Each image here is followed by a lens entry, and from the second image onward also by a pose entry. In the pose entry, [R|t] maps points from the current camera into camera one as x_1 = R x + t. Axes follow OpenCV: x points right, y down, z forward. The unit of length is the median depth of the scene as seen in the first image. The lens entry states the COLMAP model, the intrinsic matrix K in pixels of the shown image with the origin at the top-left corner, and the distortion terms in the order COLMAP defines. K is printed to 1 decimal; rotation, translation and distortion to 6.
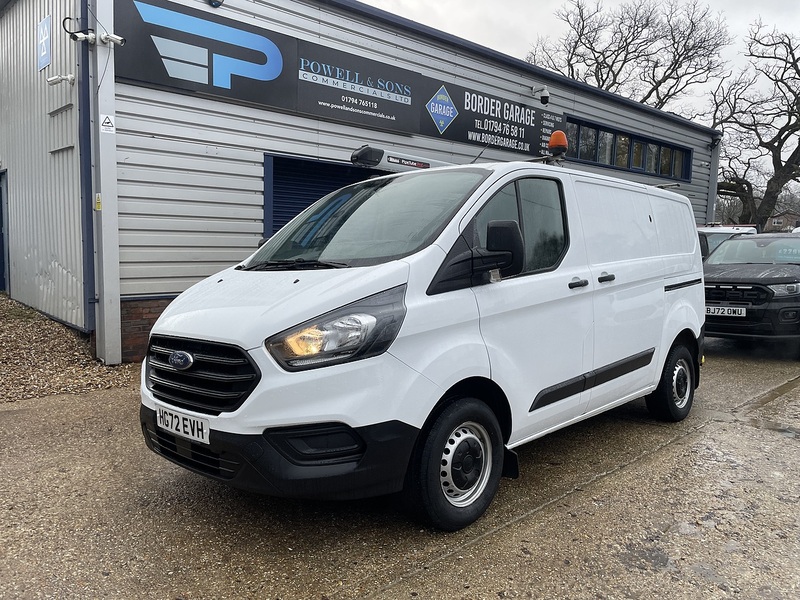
lens RADIAL K [[609.4, 0, 404.0], [0, 609.4, 297.5], [0, 0, 1]] dist [0.083218, -0.114527]
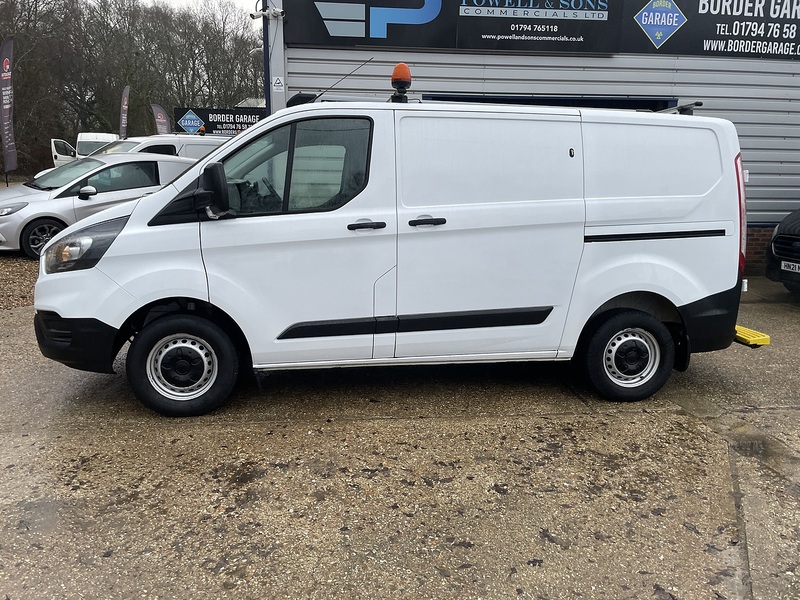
lens RADIAL K [[609.4, 0, 392.1], [0, 609.4, 293.9], [0, 0, 1]] dist [0.083218, -0.114527]
pose [[0.794919, 0.111083, -0.596460, 0.481272], [-0.052267, 0.991980, 0.115084, -0.014846], [0.604460, -0.060307, 0.794350, 0.122045]]
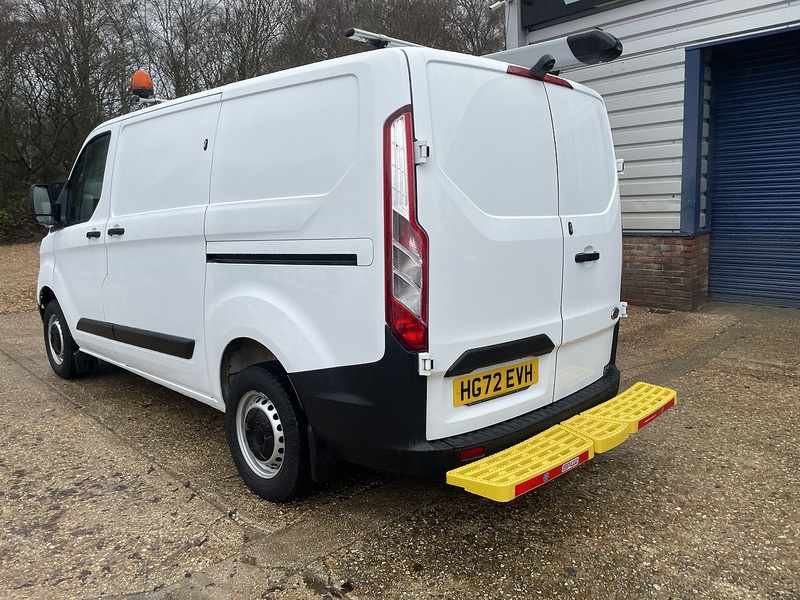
lens RADIAL K [[609.4, 0, 392.2], [0, 609.4, 301.9], [0, 0, 1]] dist [0.083218, -0.114527]
pose [[-0.037495, 0.167673, -0.985129, 0.695058], [-0.033190, 0.985070, 0.168926, -0.054504], [0.998745, 0.039030, -0.031370, 0.810288]]
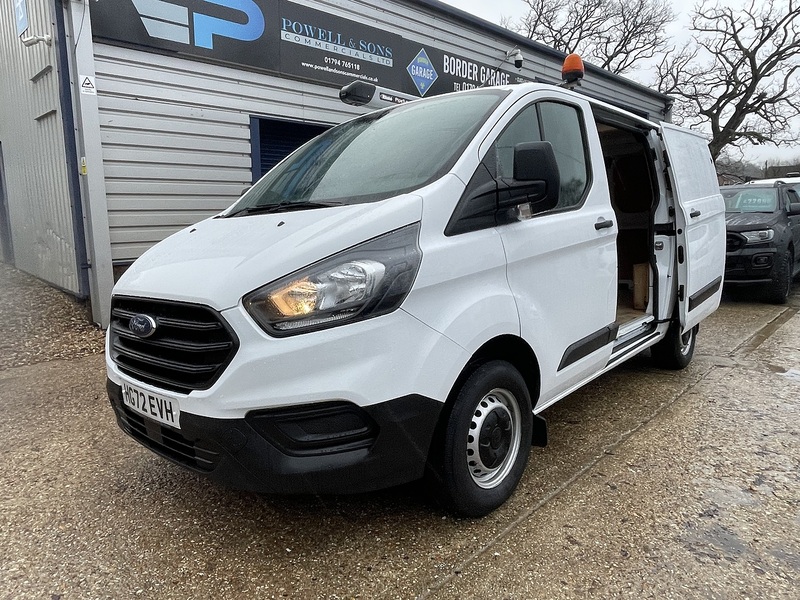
lens RADIAL K [[534.2, 0, 395.8], [0, 534.2, 297.4], [0, 0, 1]] dist [0.001359, -0.012930]
pose [[0.999336, -0.031121, 0.018970, -0.017296], [0.029722, 0.997100, 0.070052, 0.010311], [-0.021095, -0.069441, 0.997363, 0.120806]]
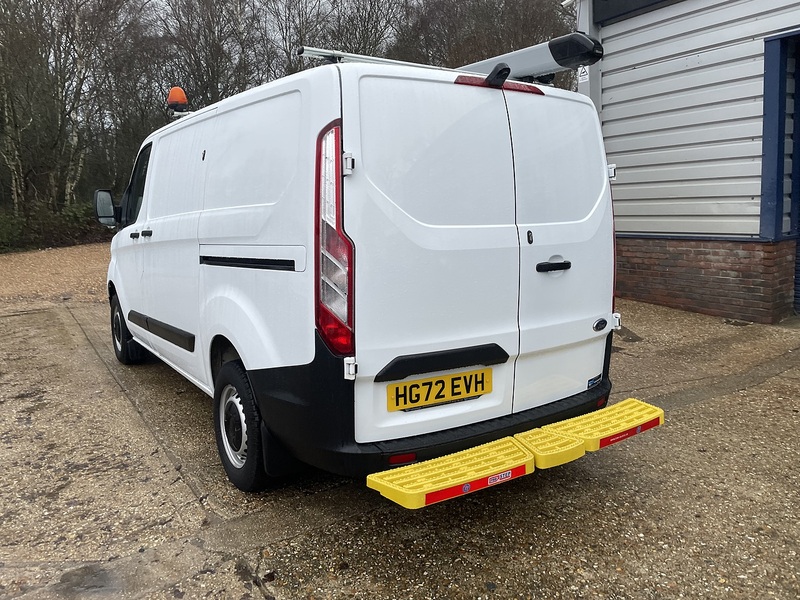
lens RADIAL K [[609.4, 0, 391.6], [0, 609.4, 292.3], [0, 0, 1]] dist [0.083218, -0.114527]
pose [[-0.222029, 0.152057, -0.963110, 0.691455], [-0.031751, 0.986114, 0.163009, -0.063691], [0.974523, 0.066773, -0.214118, 0.906115]]
